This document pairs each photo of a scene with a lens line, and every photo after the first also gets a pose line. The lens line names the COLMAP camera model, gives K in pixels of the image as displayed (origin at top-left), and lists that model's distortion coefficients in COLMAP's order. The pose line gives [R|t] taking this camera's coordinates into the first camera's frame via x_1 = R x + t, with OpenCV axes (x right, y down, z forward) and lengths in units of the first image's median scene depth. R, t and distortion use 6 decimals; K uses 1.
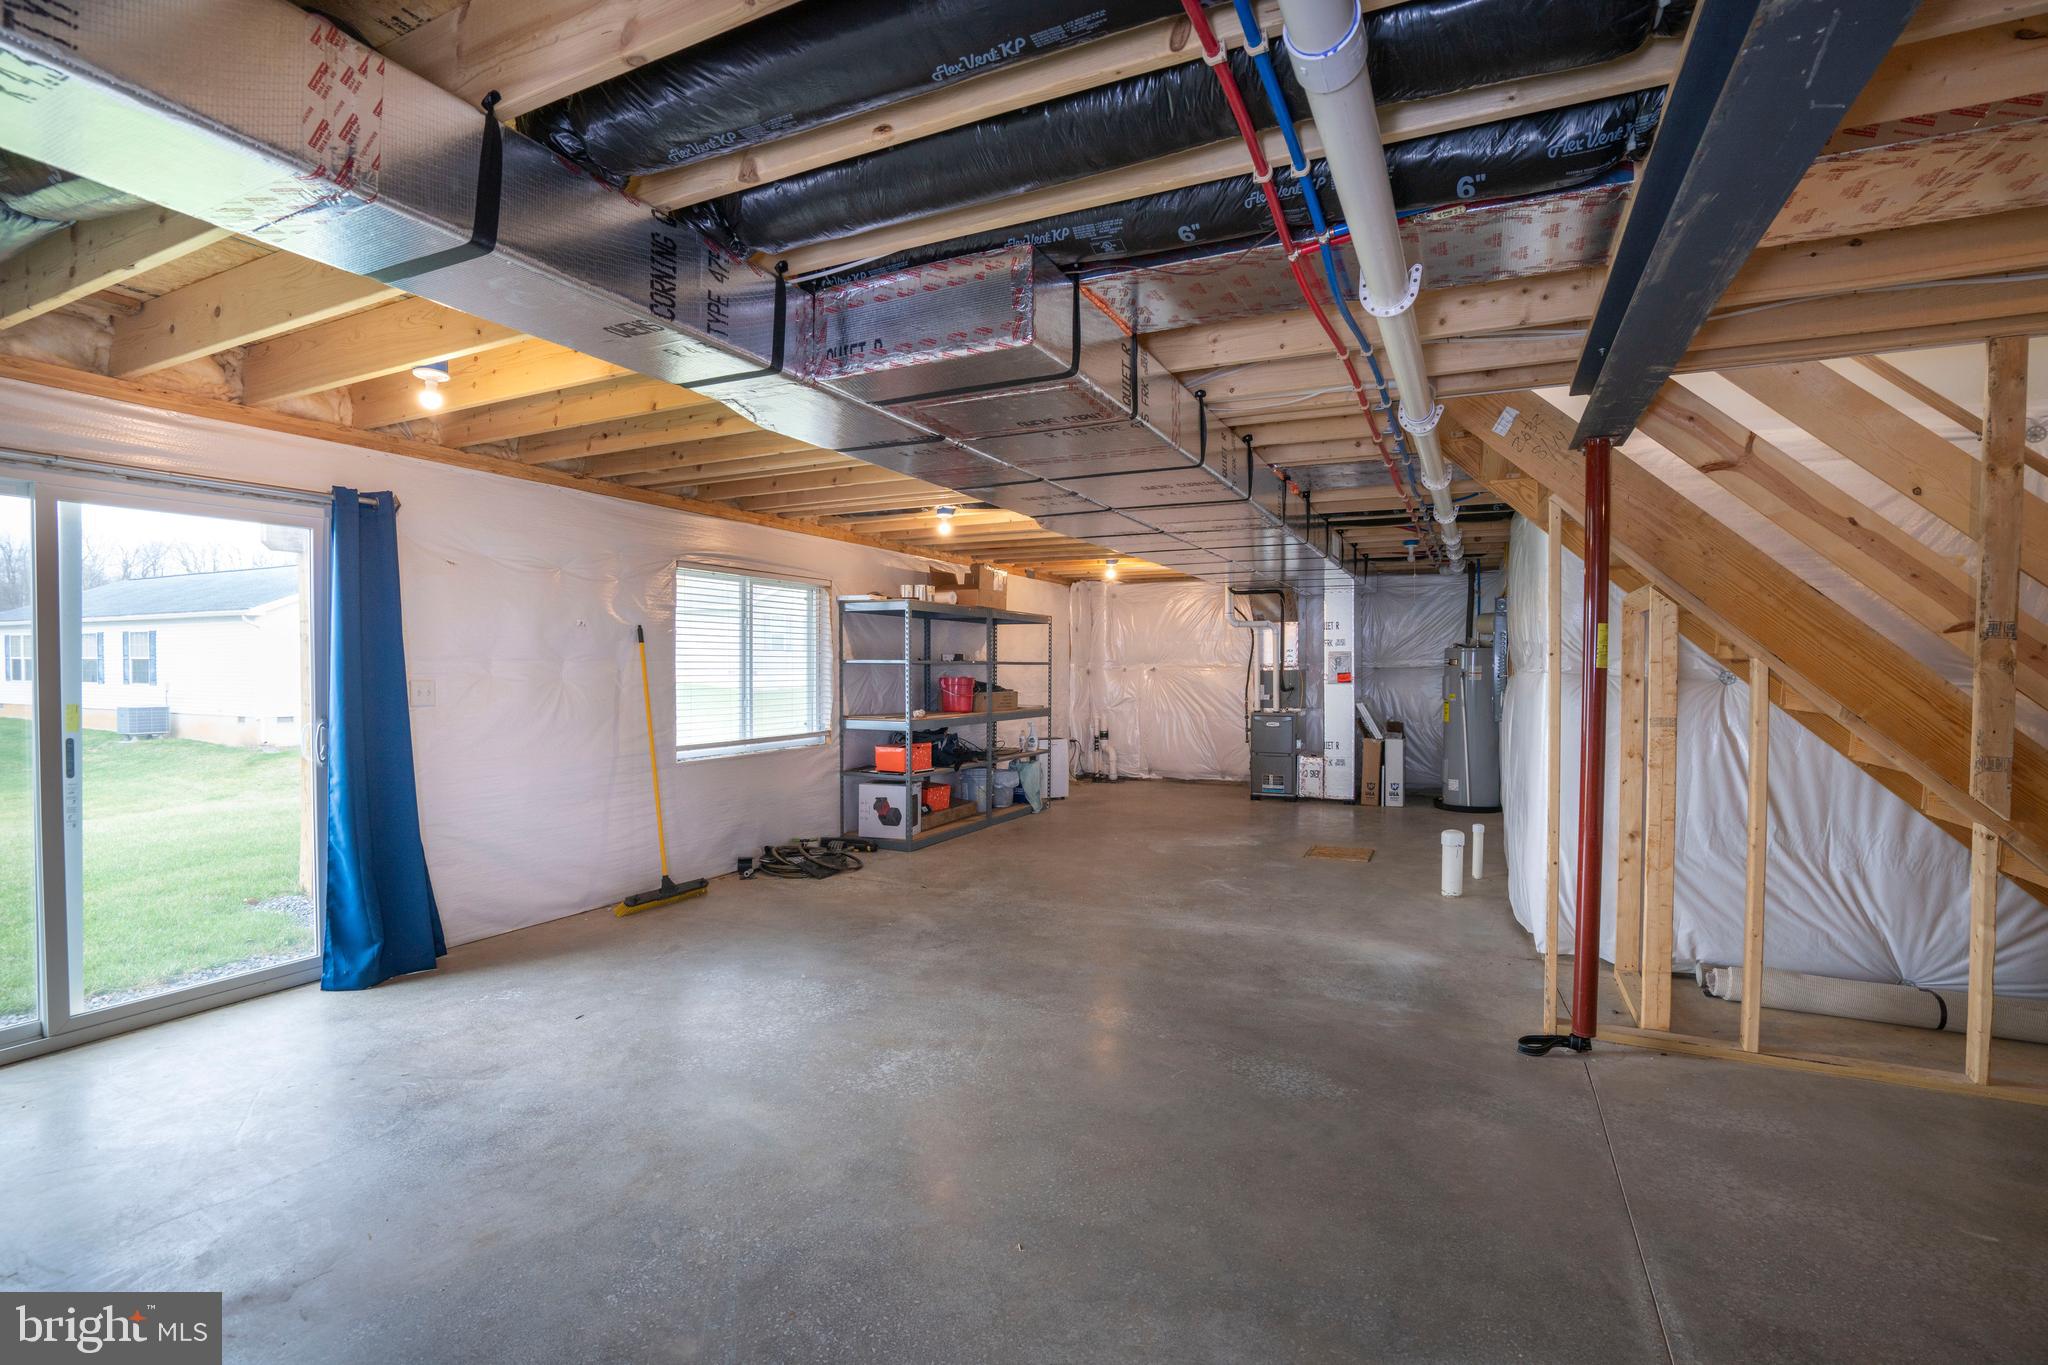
lens RADIAL K [[951.0, 0, 1021.0], [0, 951.0, 678.5], [0, 0, 1]] dist [-0.043886, 0.015408]
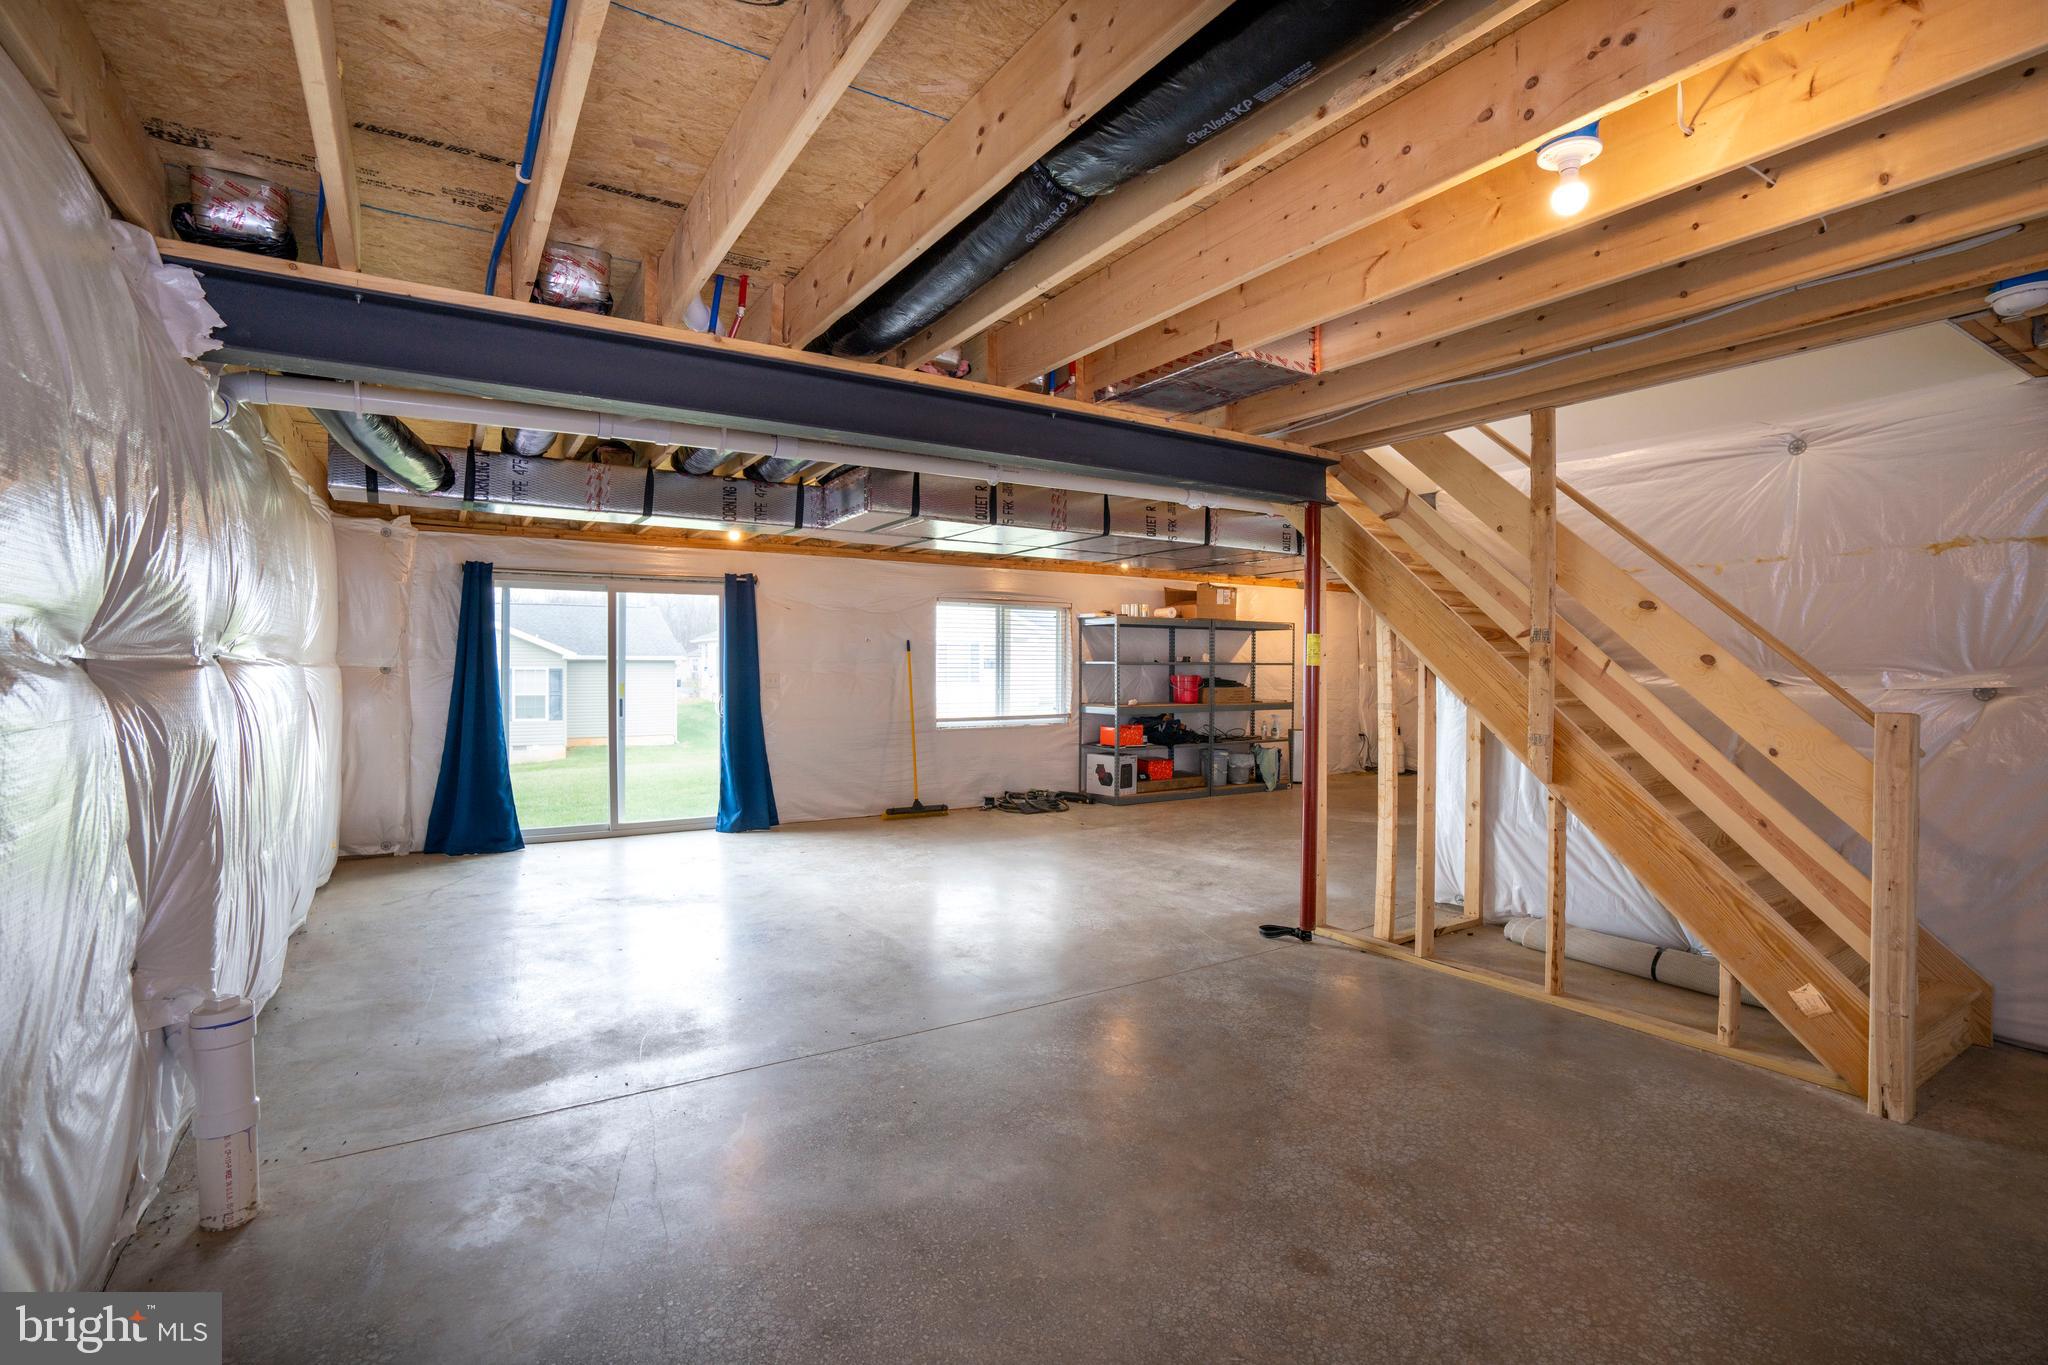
lens RADIAL K [[951.0, 0, 1018.7], [0, 951.0, 678.9], [0, 0, 1]] dist [-0.043886, 0.015408]
pose [[0.850956, 0.005317, -0.525210, 0.501791], [-0.005464, 0.999984, 0.001270, 0.004436], [0.525208, 0.001788, 0.850972, -0.218621]]
